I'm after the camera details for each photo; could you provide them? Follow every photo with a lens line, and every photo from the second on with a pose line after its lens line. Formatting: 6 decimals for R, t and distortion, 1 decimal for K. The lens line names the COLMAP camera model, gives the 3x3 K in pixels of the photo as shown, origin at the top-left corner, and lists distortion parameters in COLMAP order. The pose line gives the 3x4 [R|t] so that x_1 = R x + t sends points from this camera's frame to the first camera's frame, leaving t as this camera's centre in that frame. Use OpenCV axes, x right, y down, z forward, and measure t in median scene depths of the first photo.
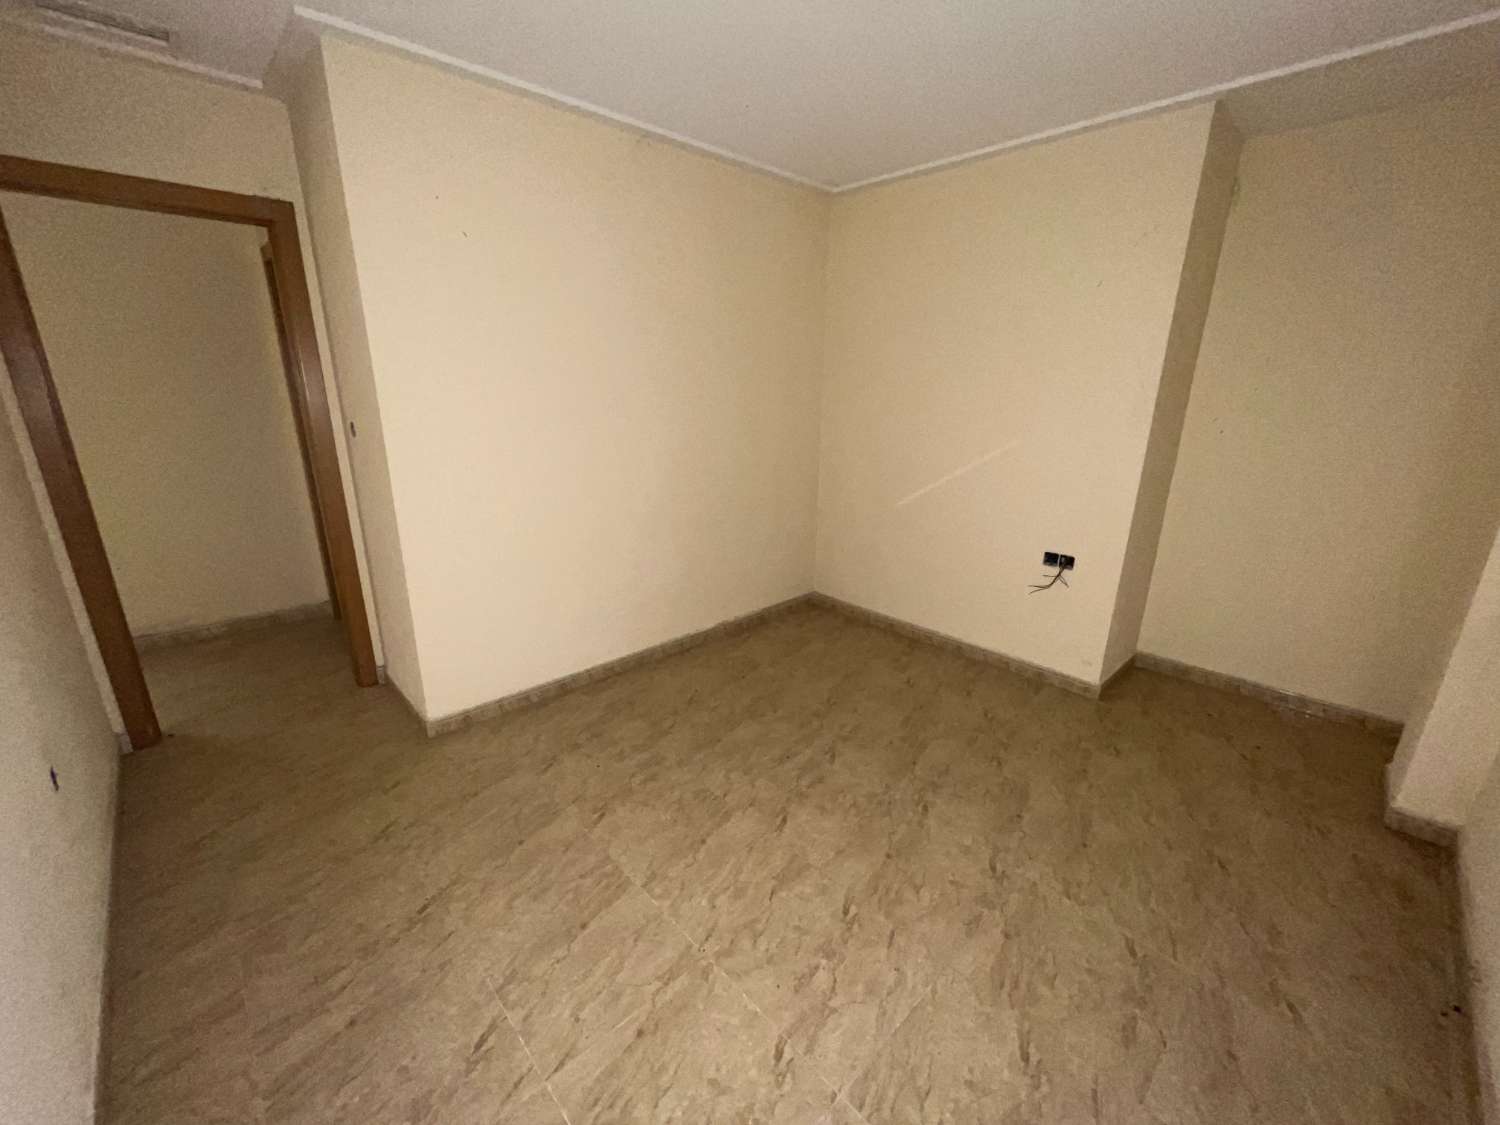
lens RADIAL K [[608.1, 0, 747.4], [0, 608.1, 566.1], [0, 0, 1]] dist [0.000765, -0.000686]
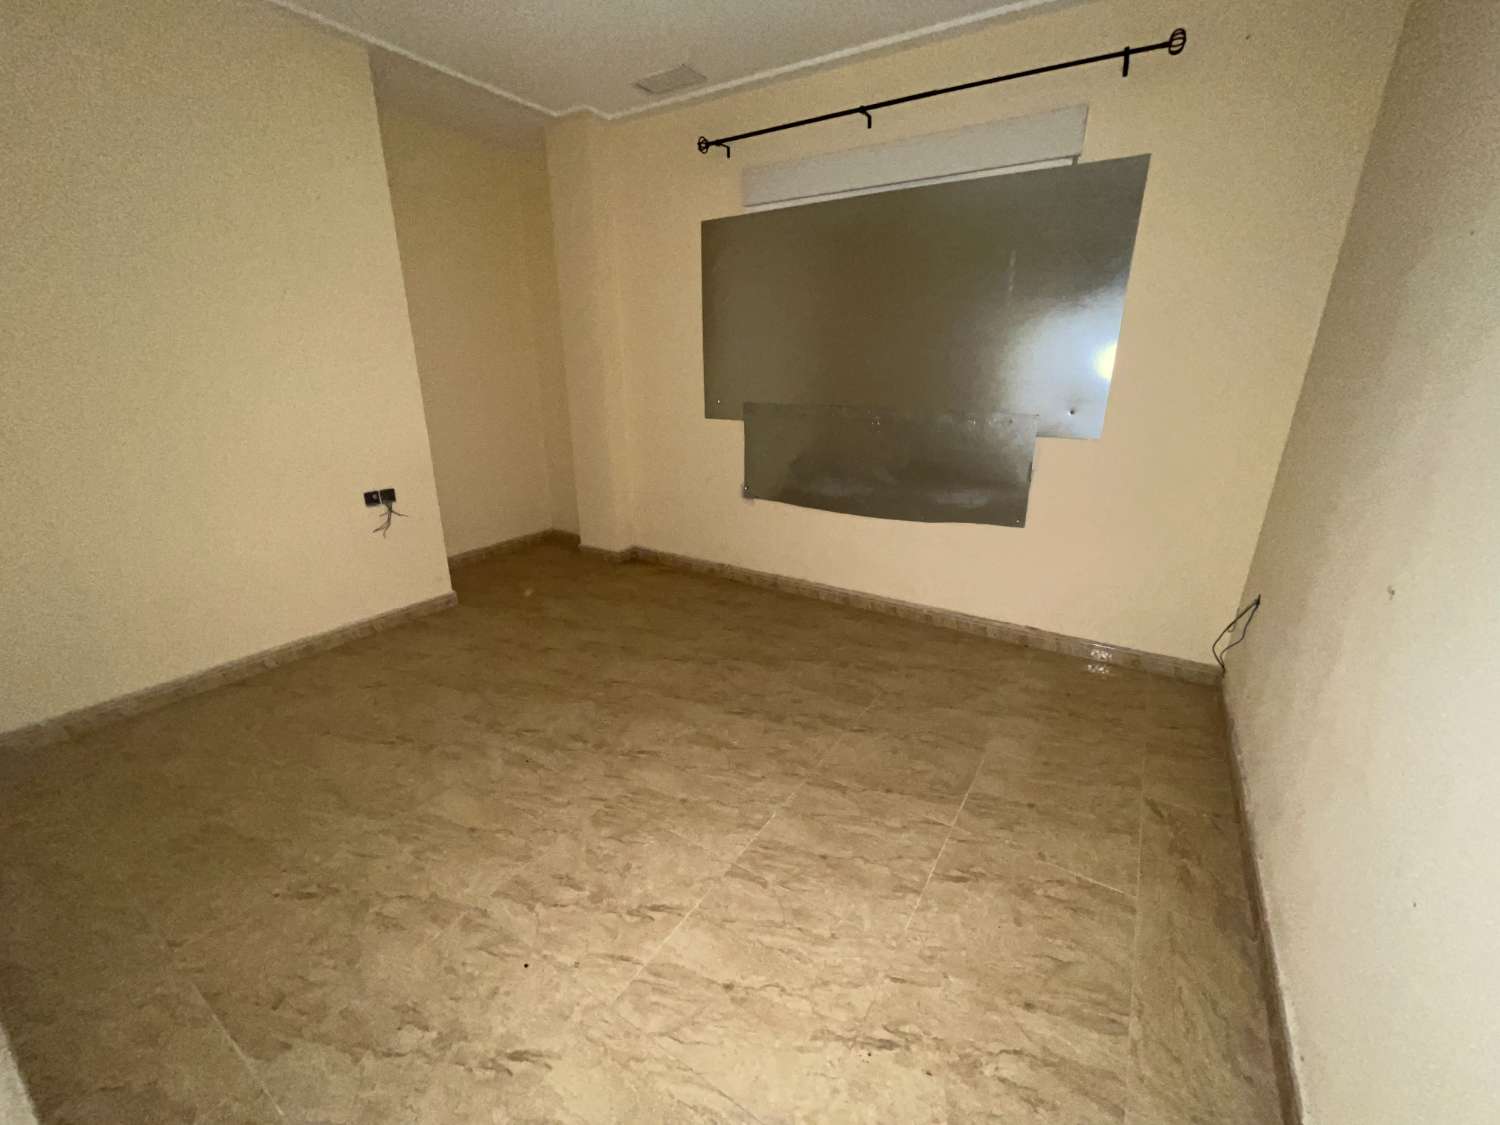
lens RADIAL K [[608.1, 0, 752.3], [0, 608.1, 566.8], [0, 0, 1]] dist [0.000765, -0.000686]
pose [[-0.240278, -0.320879, 0.916135, -0.670616], [0.273281, 0.883250, 0.381035, -0.143581], [-0.931442, 0.341917, -0.124535, 0.735549]]
